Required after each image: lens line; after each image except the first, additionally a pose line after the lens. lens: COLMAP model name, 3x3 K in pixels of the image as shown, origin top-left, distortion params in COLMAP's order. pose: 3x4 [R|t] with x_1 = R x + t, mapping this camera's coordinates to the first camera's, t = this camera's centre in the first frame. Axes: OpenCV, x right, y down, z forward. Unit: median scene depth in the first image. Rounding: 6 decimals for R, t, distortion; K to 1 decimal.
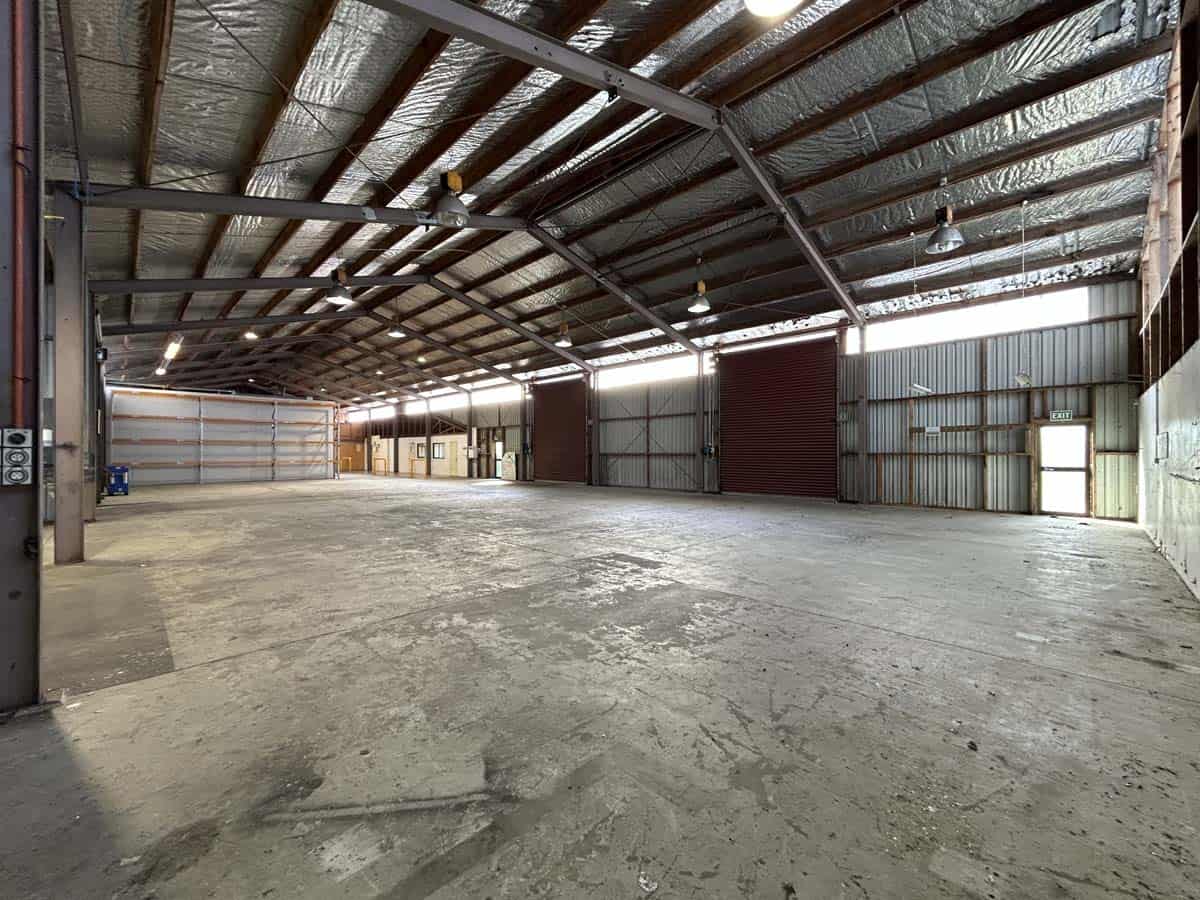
lens RADIAL K [[484.4, 0, 601.2], [0, 484.4, 447.2], [0, 0, 1]] dist [-0.008047, -0.000017]
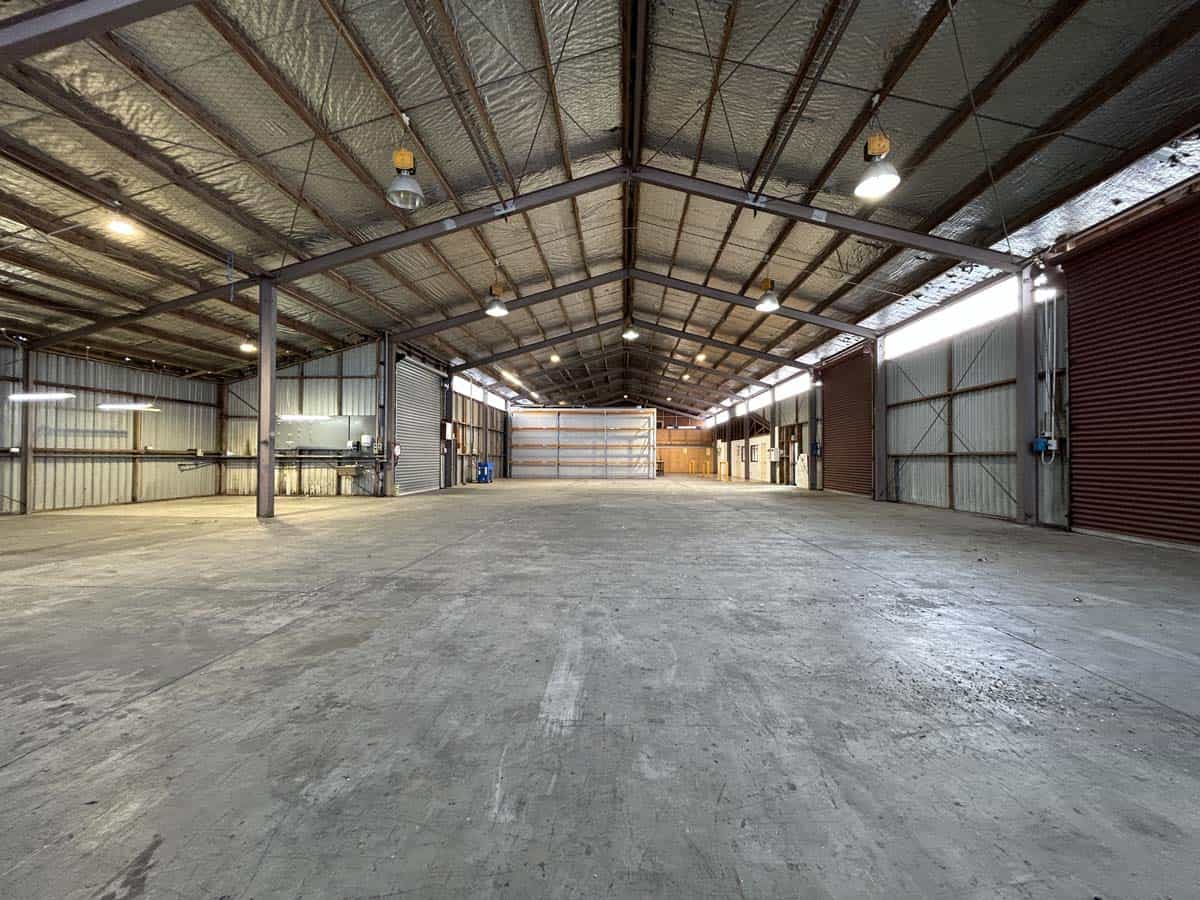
lens RADIAL K [[484.4, 0, 598.4], [0, 484.4, 450.6], [0, 0, 1]] dist [-0.008047, -0.000017]
pose [[0.668575, -0.006477, -0.743617, 0.201844], [0.001280, 0.999971, -0.007560, 0.010319], [0.743644, 0.004103, 0.668563, 0.200795]]
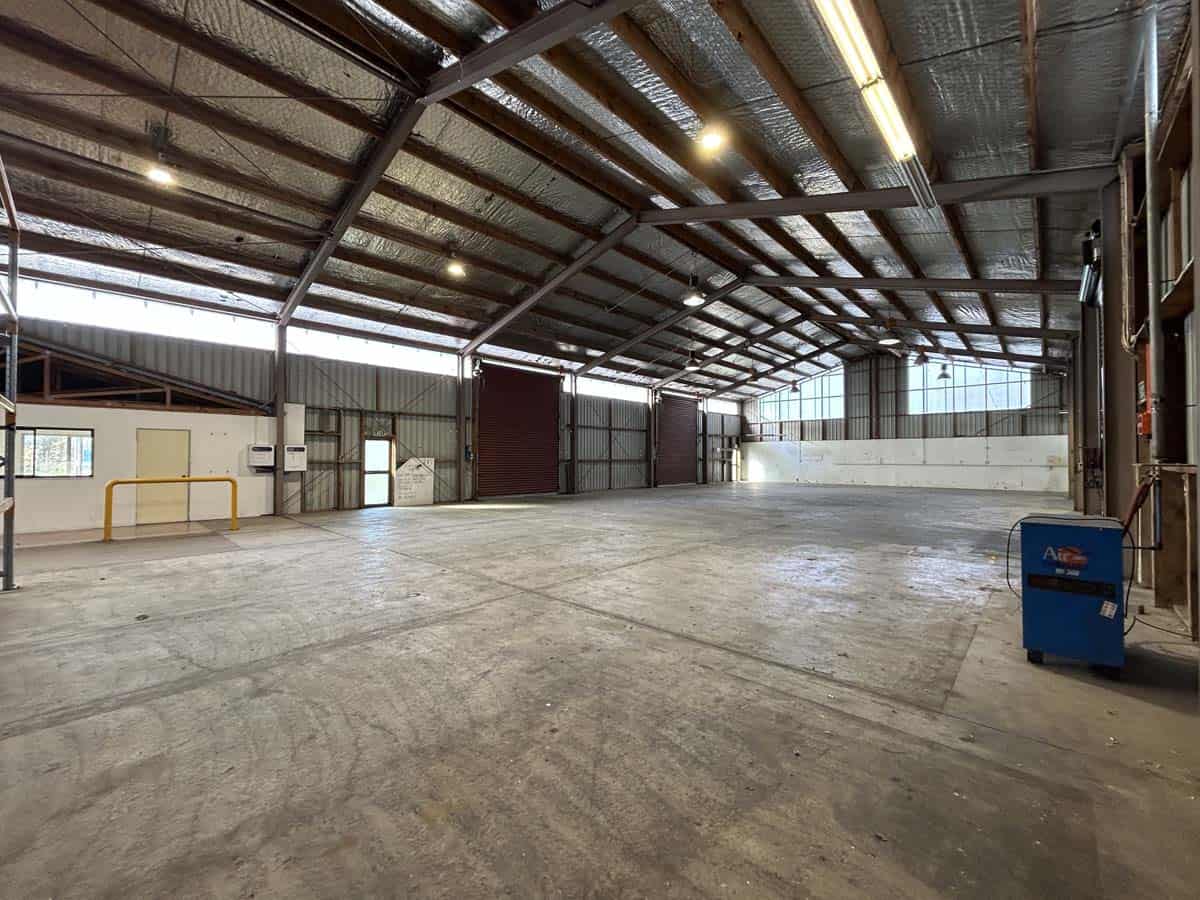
lens RADIAL K [[484.4, 0, 605.2], [0, 484.4, 457.8], [0, 0, 1]] dist [-0.008047, -0.000017]
pose [[-0.056869, 0.004947, 0.998369, -0.841628], [-0.010162, 0.999933, -0.005533, 0.011252], [-0.998330, -0.010460, -0.056815, 0.855238]]
